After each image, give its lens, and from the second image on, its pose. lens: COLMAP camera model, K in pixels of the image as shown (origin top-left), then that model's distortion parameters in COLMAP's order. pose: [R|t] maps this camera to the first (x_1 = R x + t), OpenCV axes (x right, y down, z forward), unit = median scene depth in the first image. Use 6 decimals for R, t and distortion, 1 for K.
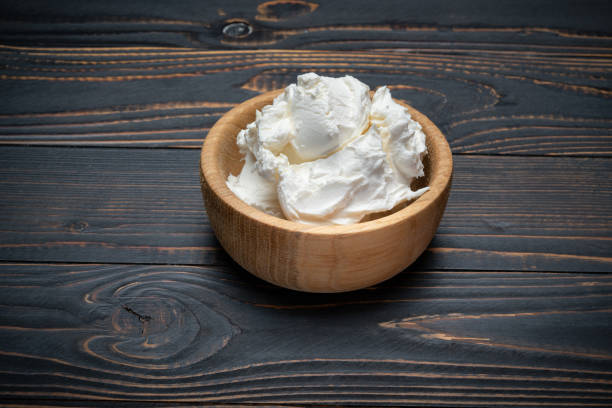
lens RADIAL K [[1785.8, 0, 305.1], [0, 1785.8, 204.3], [0, 0, 1]] dist [-0.074968, -0.077823]
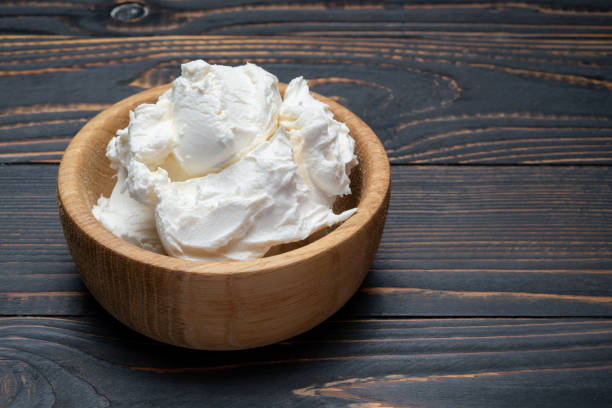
lens RADIAL K [[1951.5, 0, 305.9], [0, 1951.5, 204.0], [0, 0, 1]] dist [-0.073343, -0.049221]
pose [[0.999836, -0.017383, -0.005172, 0.052082], [0.017321, 0.999780, -0.011787, -0.002109], [0.005375, 0.011695, 0.999917, 0.173931]]
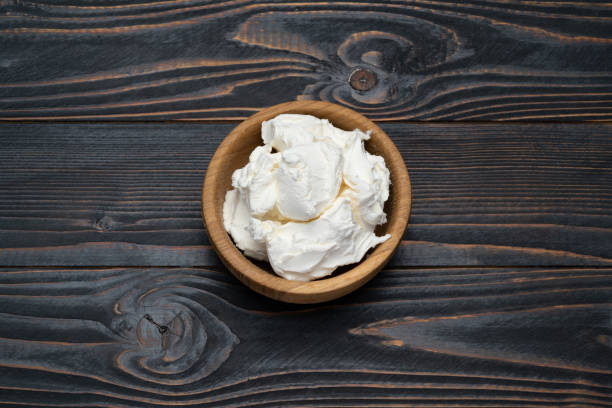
lens RADIAL K [[1712.7, 0, 305.5], [0, 1712.7, 203.7], [0, 0, 1]] dist [-0.048112, -0.130925]
pose [[0.999966, -0.006930, -0.004519, 0.016737], [0.008273, 0.839044, 0.544000, -0.663936], [0.000022, -0.544019, 0.839073, 0.029687]]
